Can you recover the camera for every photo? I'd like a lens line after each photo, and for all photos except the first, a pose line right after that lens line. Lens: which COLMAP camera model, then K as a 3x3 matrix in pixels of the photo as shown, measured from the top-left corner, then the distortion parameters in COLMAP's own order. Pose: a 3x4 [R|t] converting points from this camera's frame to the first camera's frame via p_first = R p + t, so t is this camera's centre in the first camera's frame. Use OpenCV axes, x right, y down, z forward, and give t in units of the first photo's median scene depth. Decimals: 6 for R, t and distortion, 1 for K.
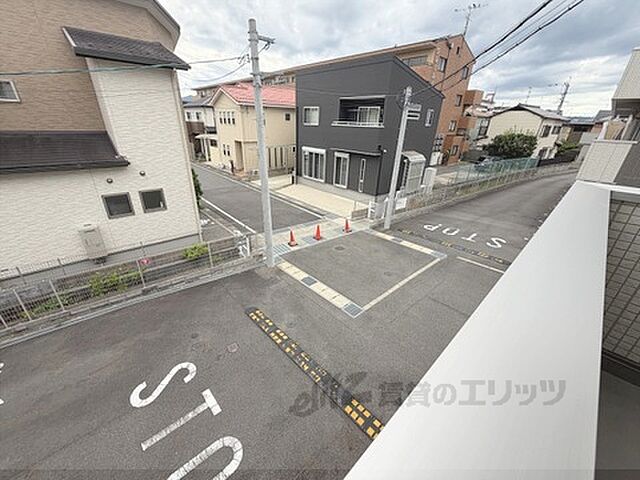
lens RADIAL K [[254.4, 0, 318.1], [0, 254.4, 239.6], [0, 0, 1]] dist [-0.000058, -0.000682]
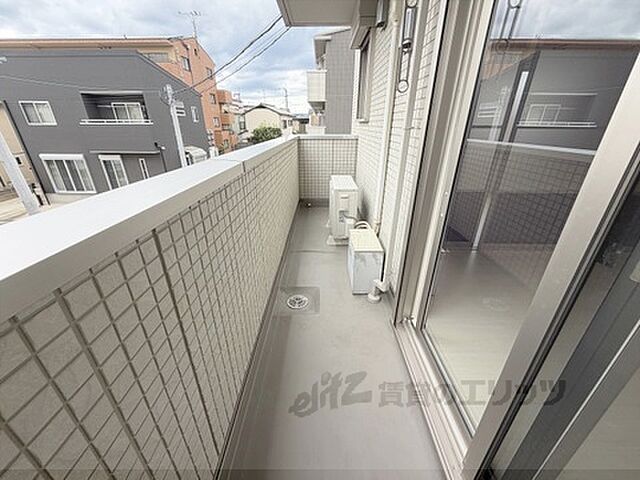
lens RADIAL K [[254.4, 0, 321.9], [0, 254.4, 240.4], [0, 0, 1]] dist [-0.000058, -0.000682]
pose [[0.682656, -0.328832, 0.652572, -0.059945], [0.322160, 0.936990, 0.135139, 0.039899], [-0.655892, 0.117979, 0.745578, -0.075538]]
